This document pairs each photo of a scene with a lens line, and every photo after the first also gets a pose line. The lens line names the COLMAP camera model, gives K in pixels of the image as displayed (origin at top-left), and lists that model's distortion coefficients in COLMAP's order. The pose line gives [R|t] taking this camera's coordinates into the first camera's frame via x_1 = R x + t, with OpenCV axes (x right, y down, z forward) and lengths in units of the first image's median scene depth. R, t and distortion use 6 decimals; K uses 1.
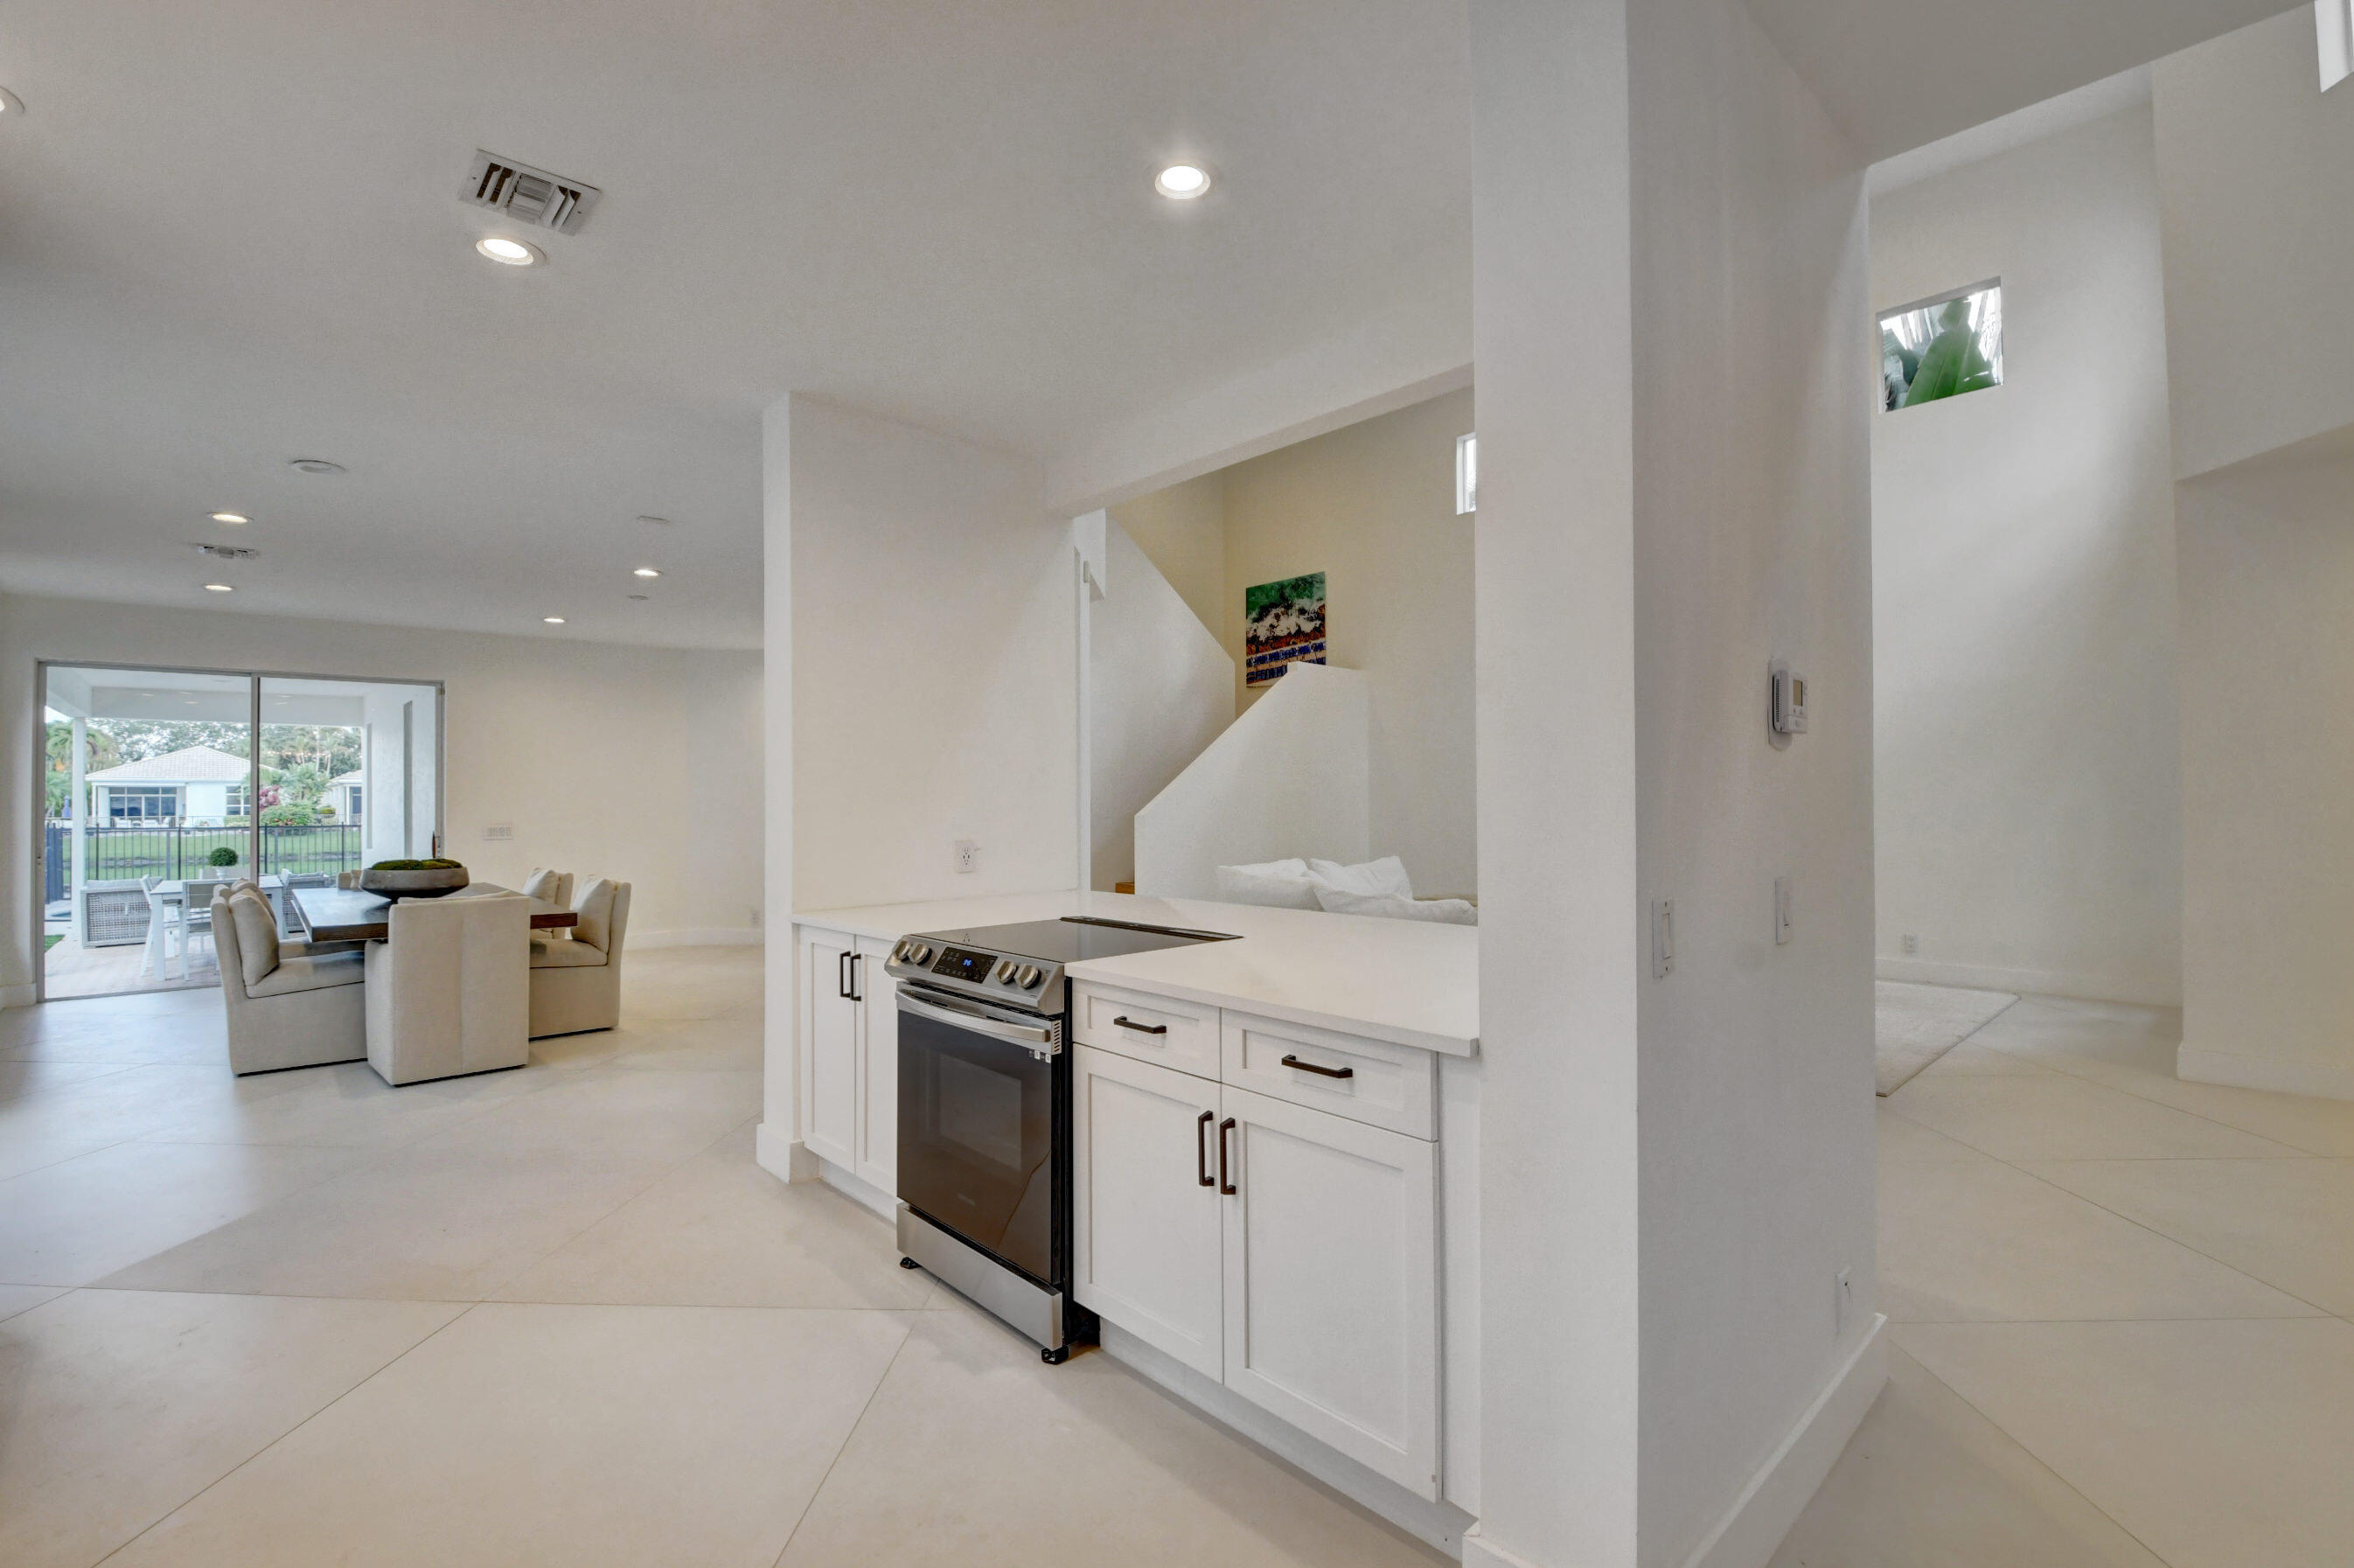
lens RADIAL K [[1055.7, 0, 1188.5], [0, 1055.7, 785.7], [0, 0, 1]] dist [0.010694, -0.007117]
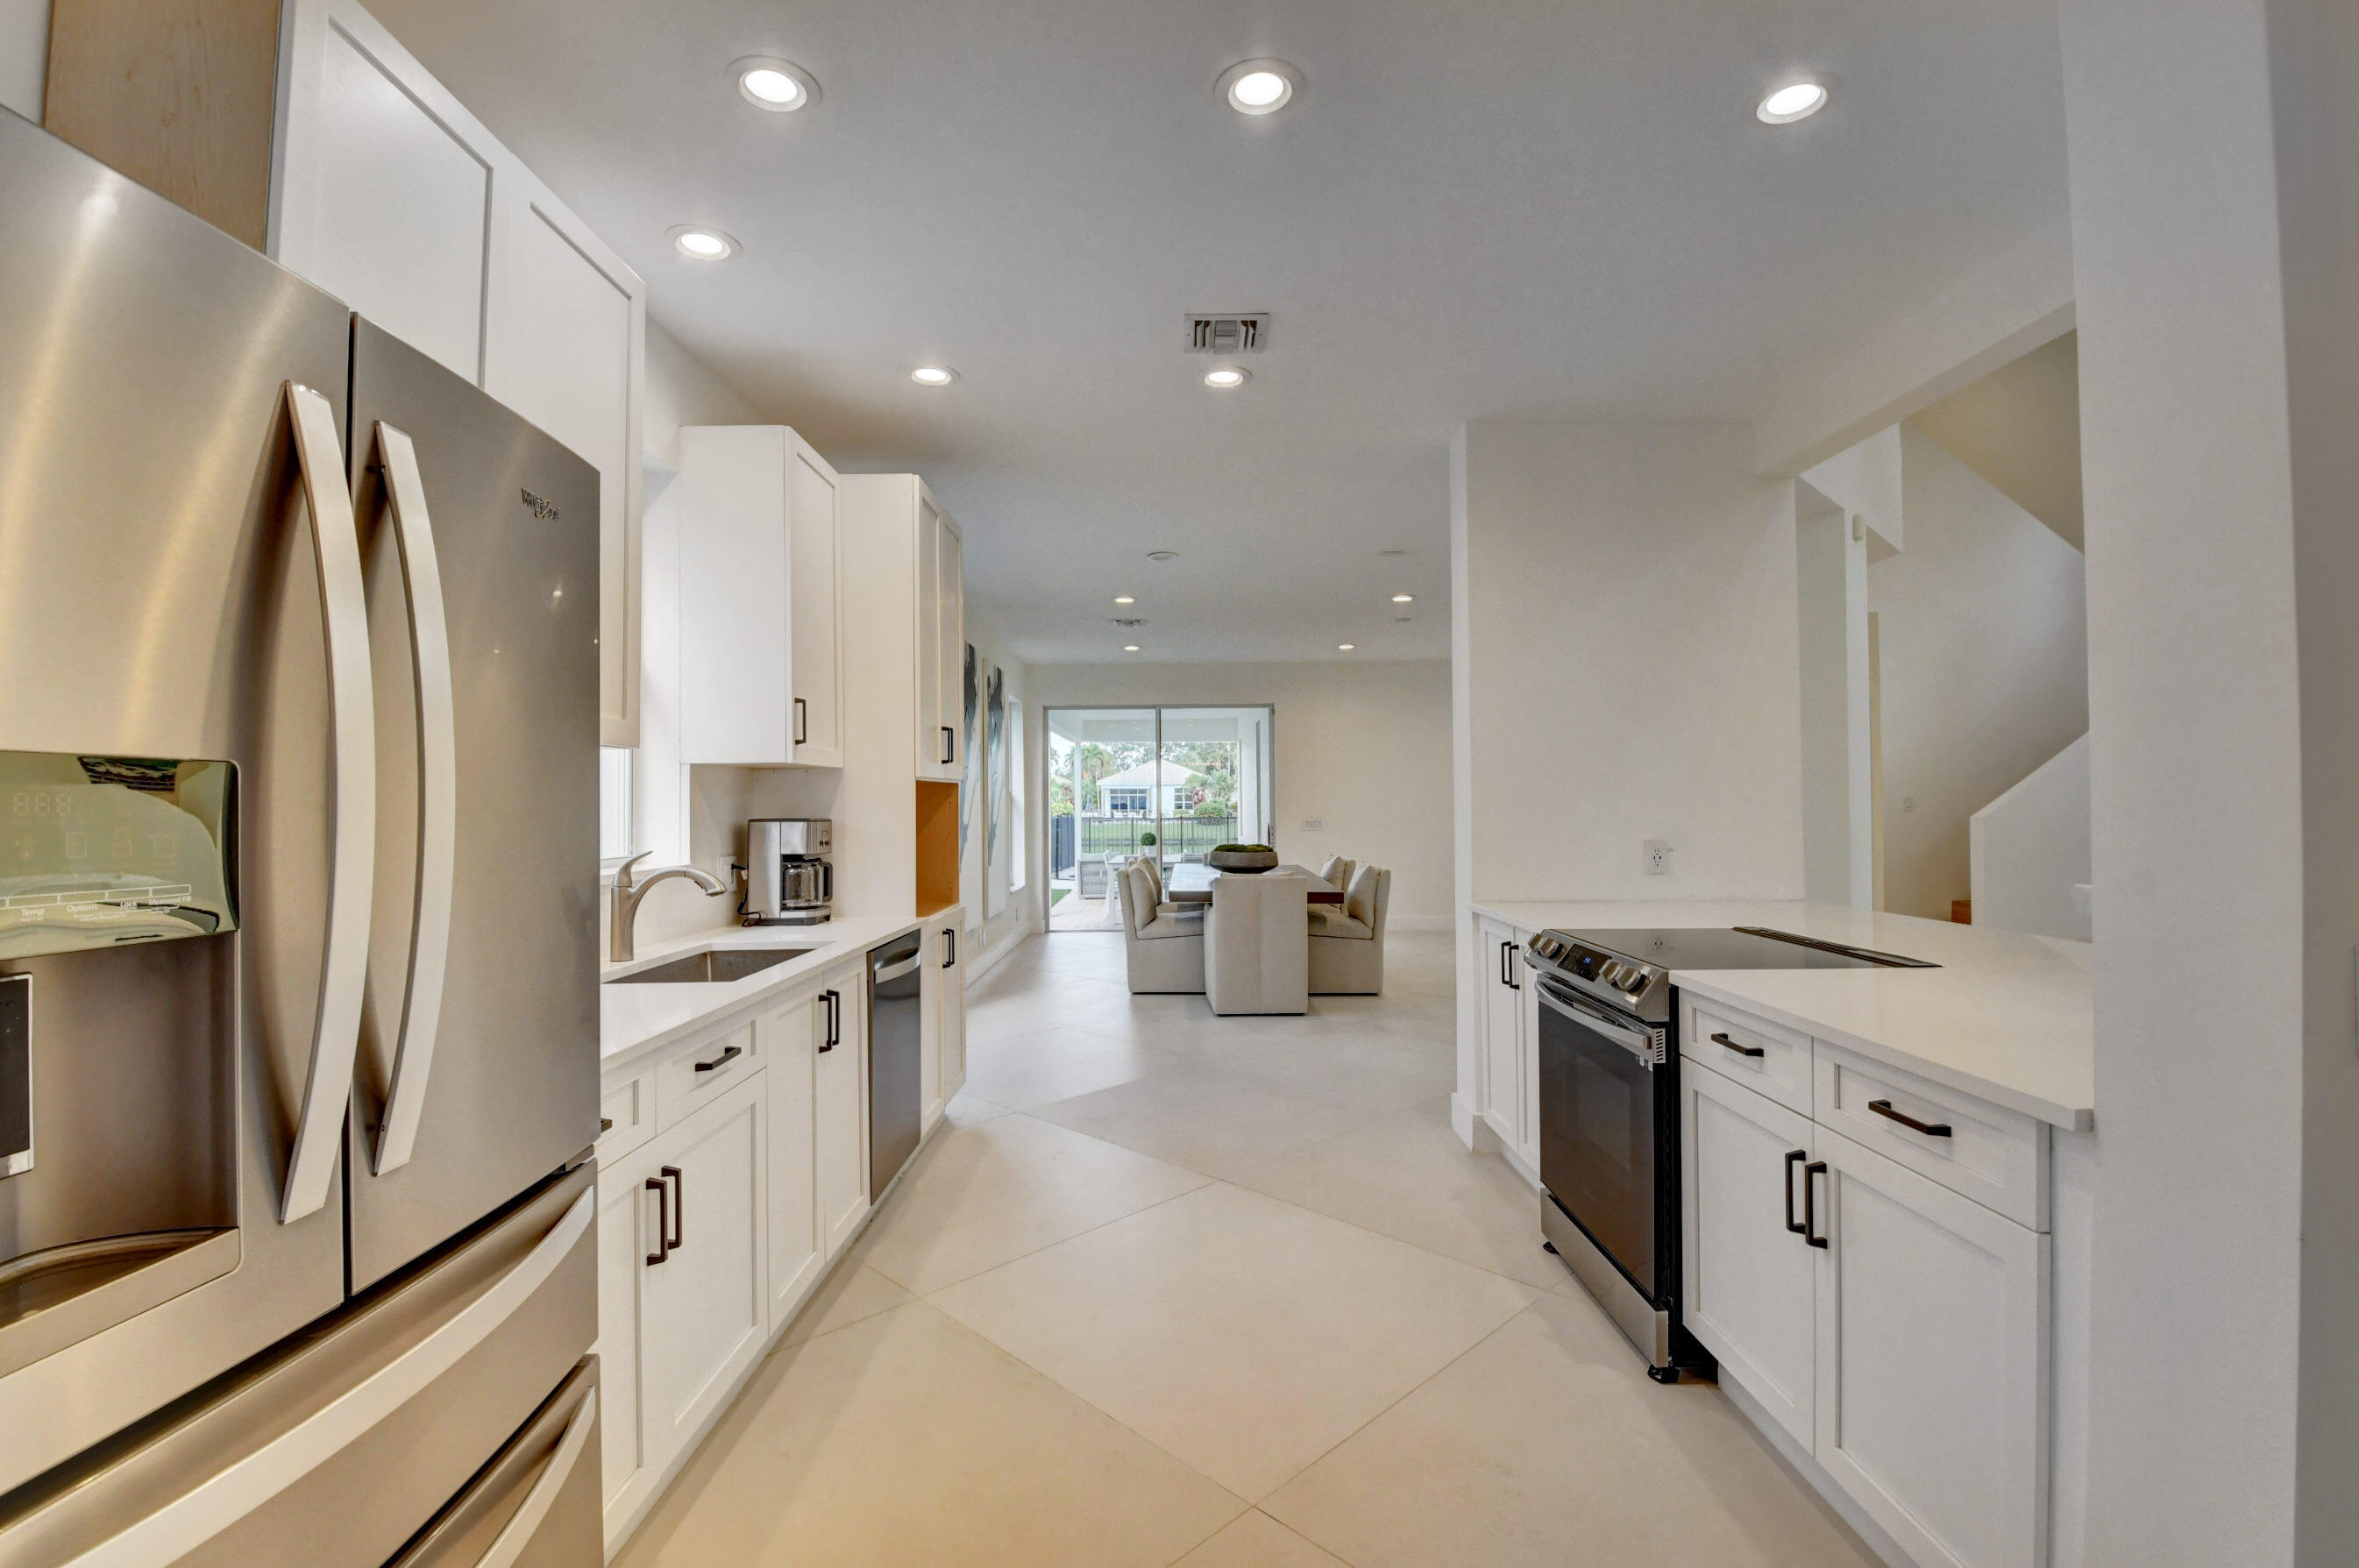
lens RADIAL K [[1057.8, 0, 1183.1], [0, 1057.8, 793.3], [0, 0, 1]] dist [0.010694, -0.007117]
pose [[0.743365, -0.003382, -0.668877, 0.133813], [0.009700, 0.999937, 0.005724, -0.001241], [0.668815, -0.010743, 0.743351, -0.004746]]
